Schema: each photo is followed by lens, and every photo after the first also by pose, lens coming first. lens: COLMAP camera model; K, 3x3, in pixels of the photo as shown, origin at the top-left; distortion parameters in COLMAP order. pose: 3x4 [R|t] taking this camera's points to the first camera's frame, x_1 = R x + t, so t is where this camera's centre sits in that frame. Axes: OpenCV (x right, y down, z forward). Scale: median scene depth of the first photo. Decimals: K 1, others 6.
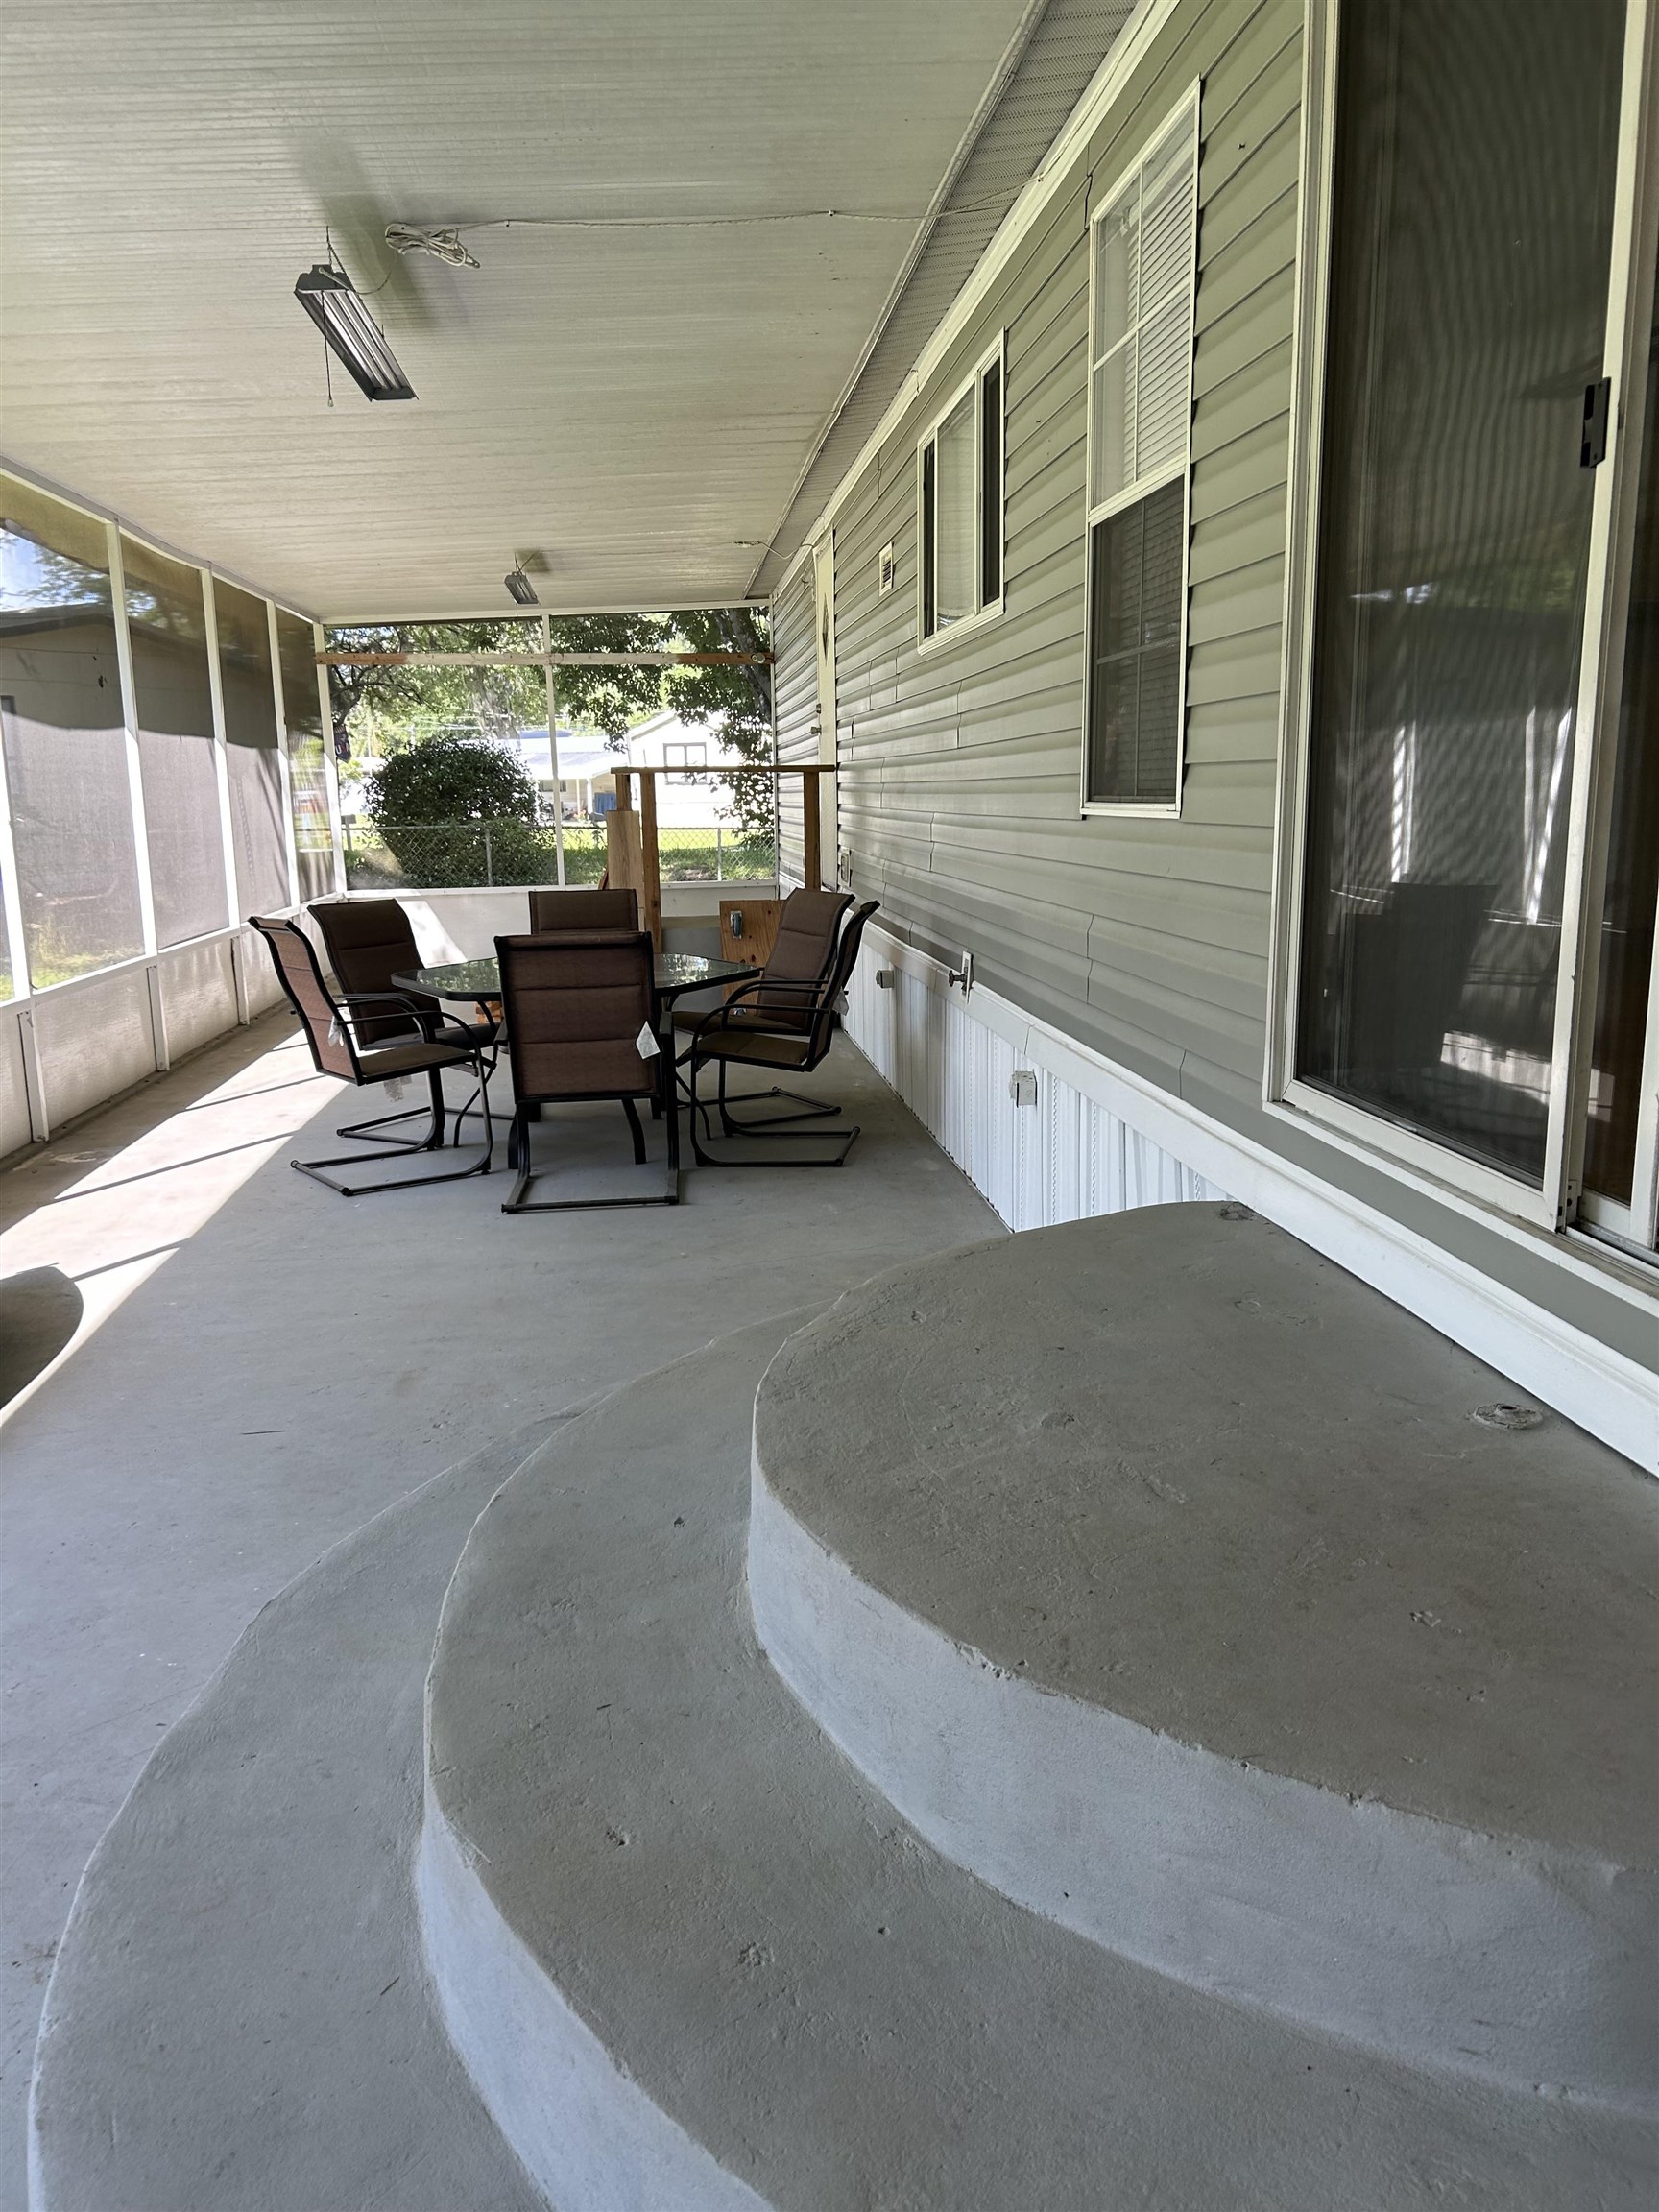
lens RADIAL K [[1657.5, 0, 839.2], [0, 1657.5, 1138.7], [0, 0, 1]] dist [0.082886, -0.100997]
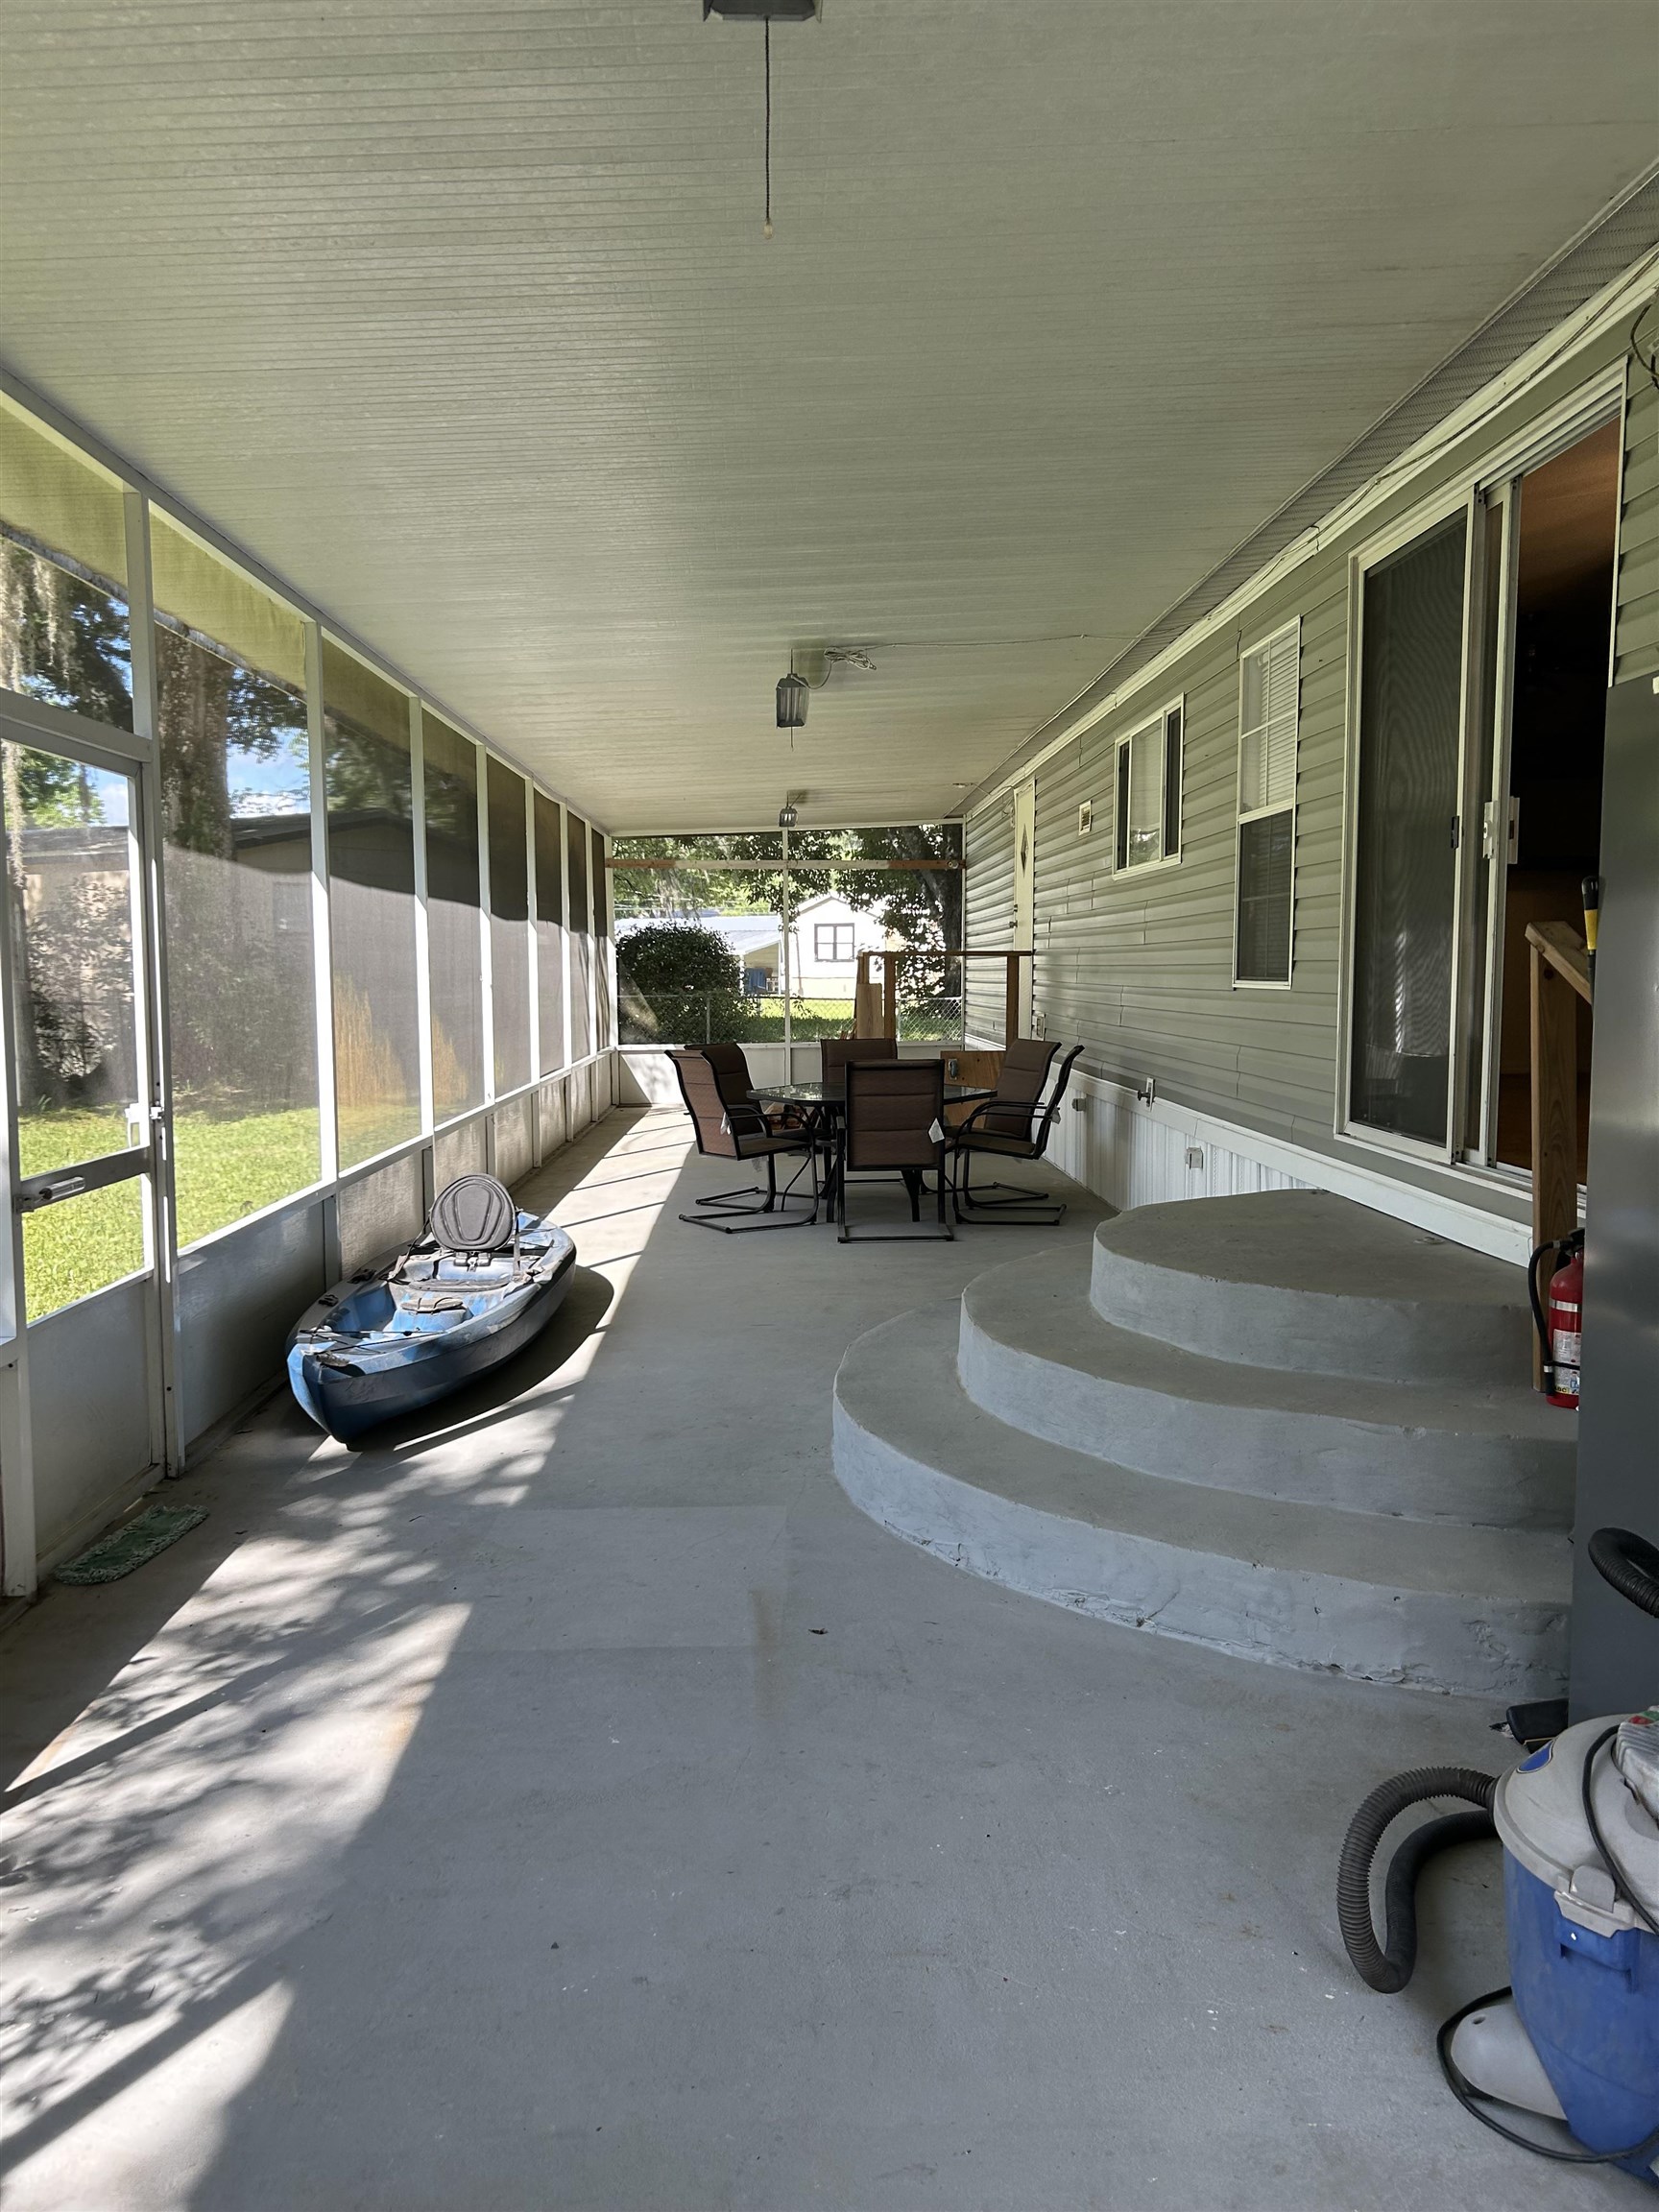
lens RADIAL K [[1657.5, 0, 839.2], [0, 1657.5, 1138.7], [0, 0, 1]] dist [0.082886, -0.100997]
pose [[0.997043, 0.020910, -0.073942, -0.082791], [-0.028459, 0.994320, -0.102558, 0.094905], [0.071377, 0.104359, 0.991975, -0.457034]]
